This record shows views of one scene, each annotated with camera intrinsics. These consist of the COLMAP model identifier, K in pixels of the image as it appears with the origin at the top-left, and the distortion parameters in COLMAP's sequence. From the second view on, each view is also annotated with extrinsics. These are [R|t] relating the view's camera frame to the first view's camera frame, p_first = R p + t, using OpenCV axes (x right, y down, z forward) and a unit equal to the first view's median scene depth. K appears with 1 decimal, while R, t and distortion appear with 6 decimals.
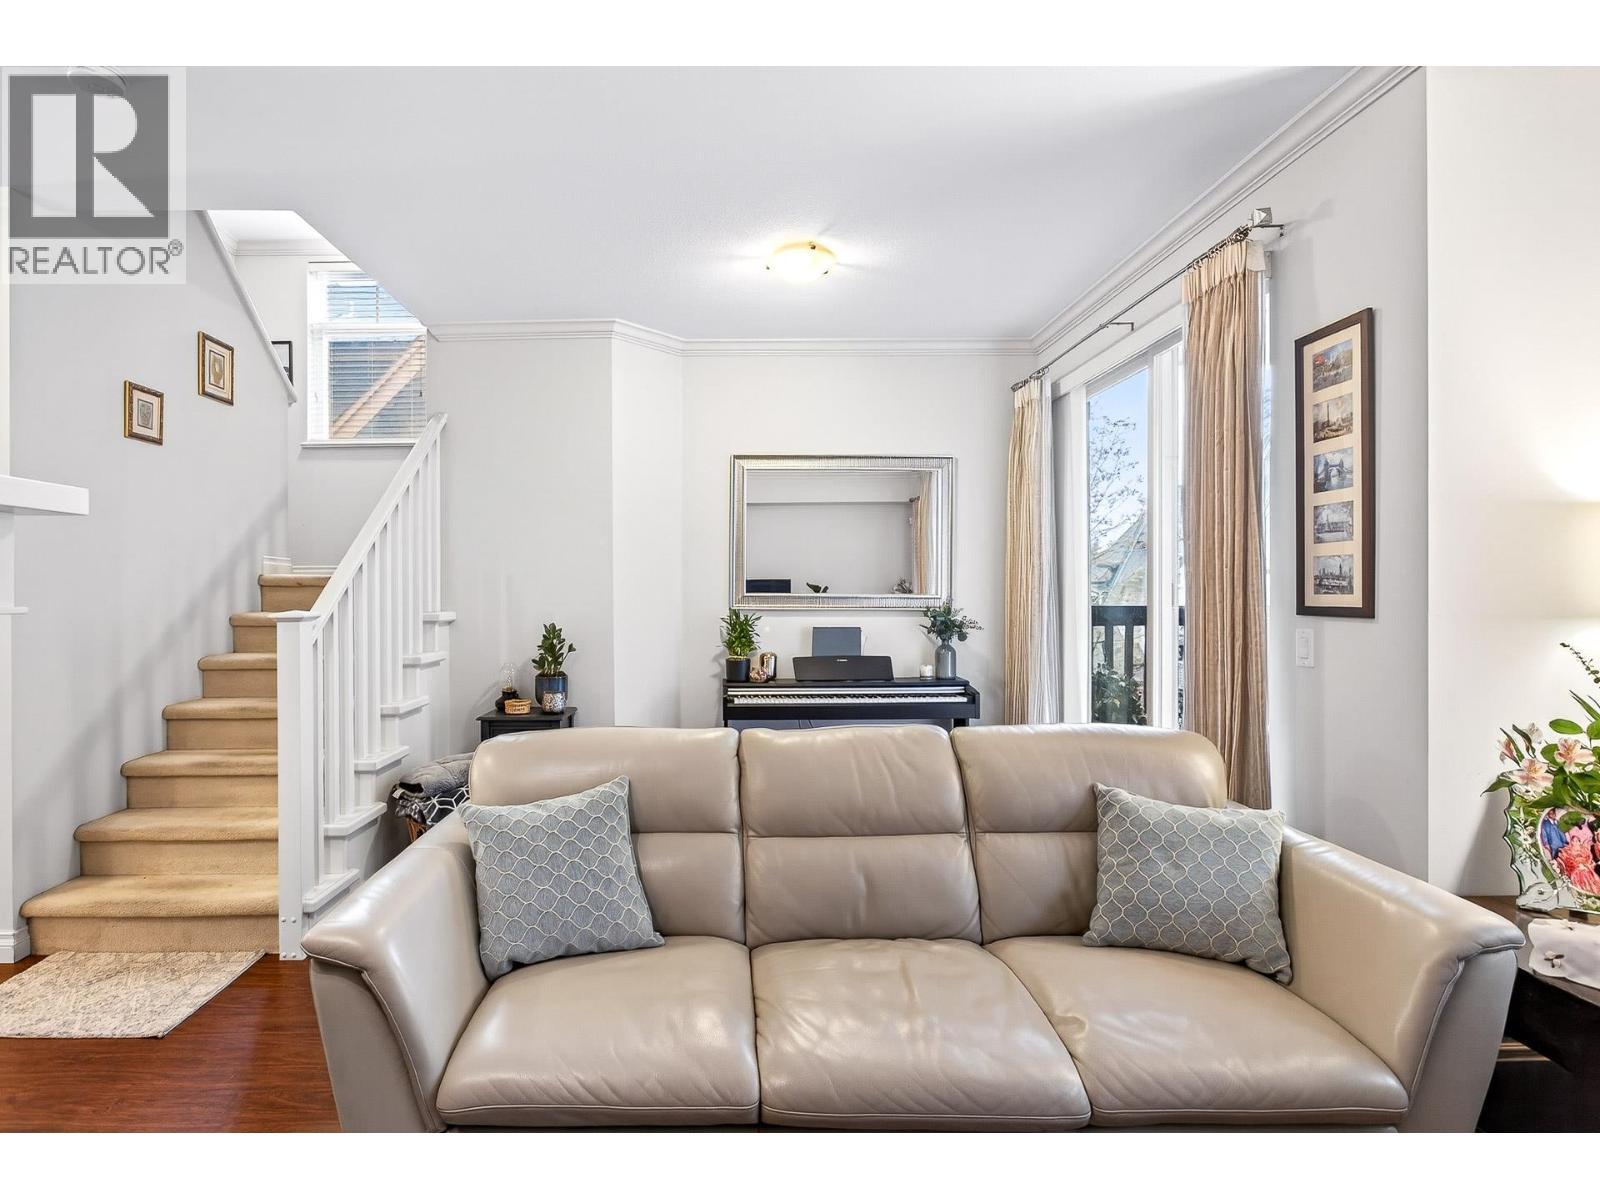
lens RADIAL K [[830.6, 0, 800.0], [0, 830.6, 600.0], [0, 0, 1]] dist [-0.002113, -0.000201]
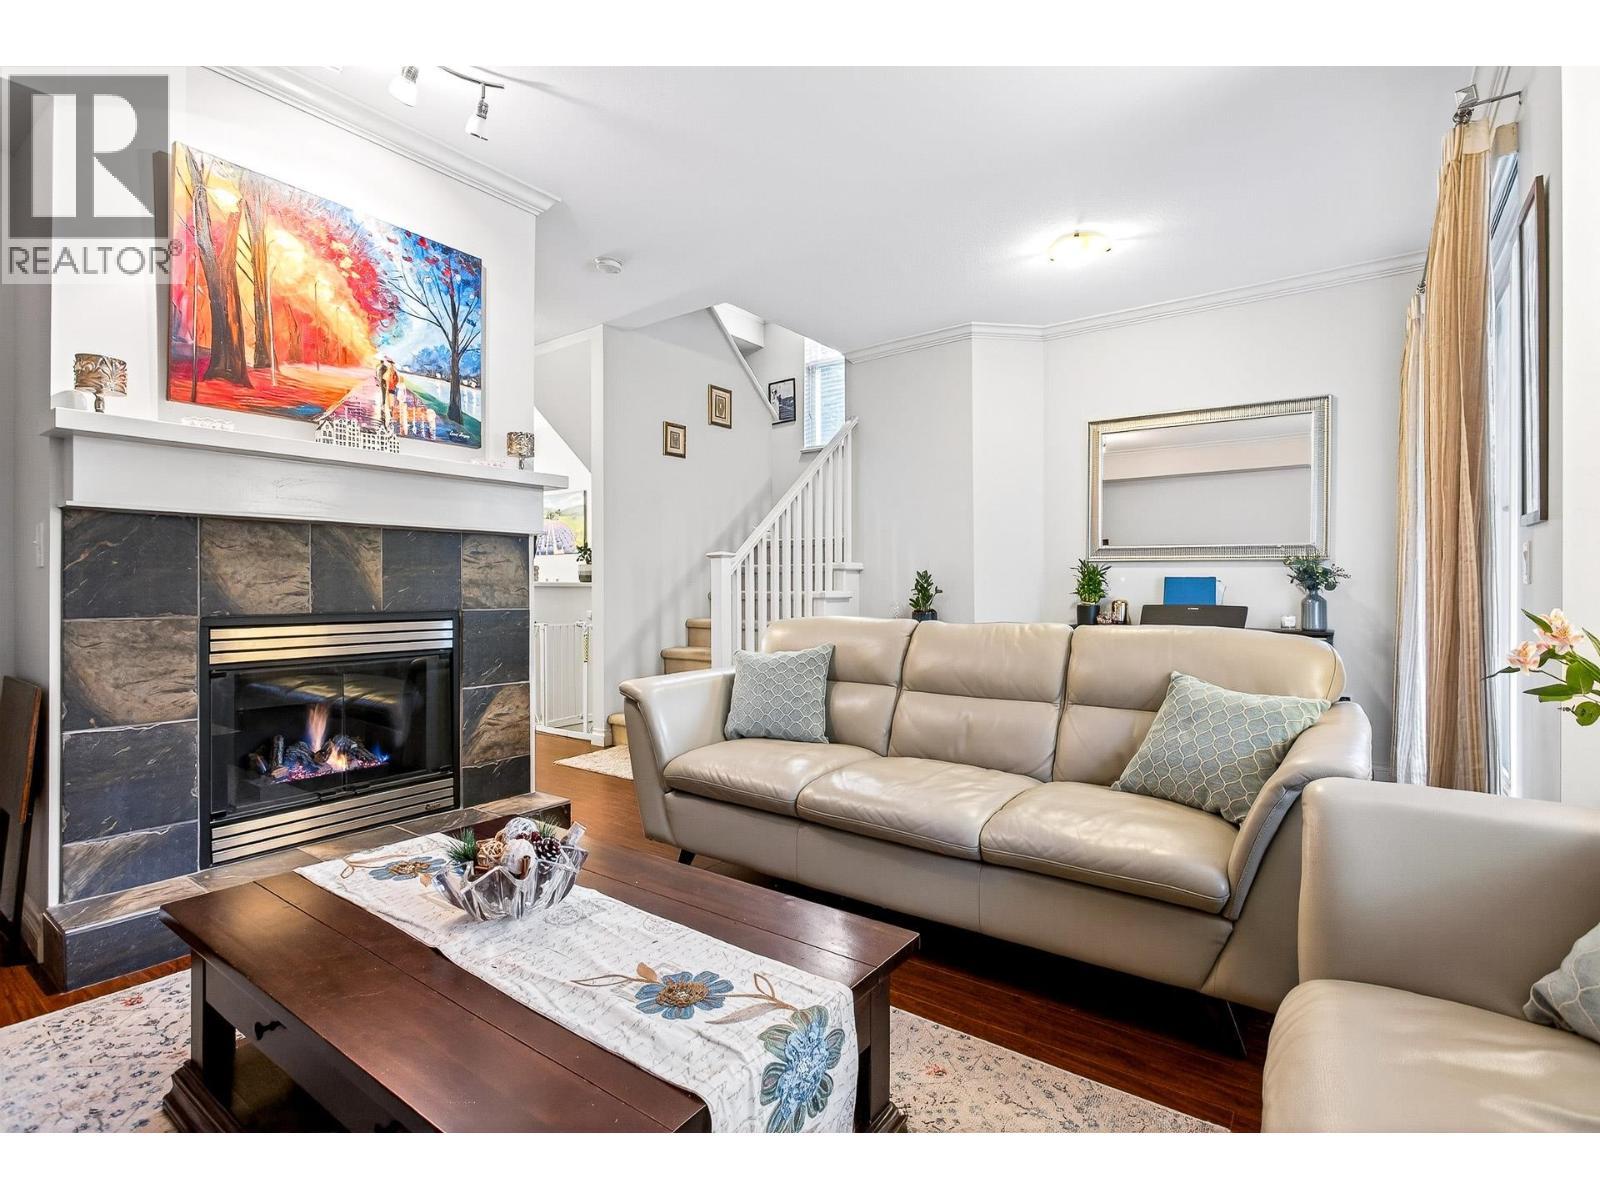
lens RADIAL K [[770.5, 0, 795.1], [0, 770.5, 588.5], [0, 0, 1]] dist [-0.003197, -0.000097]
pose [[0.804260, 0.008299, -0.594219, 0.279611], [-0.000927, 0.999919, 0.012710, 0.045644], [0.594276, -0.009671, 0.804203, -0.082785]]
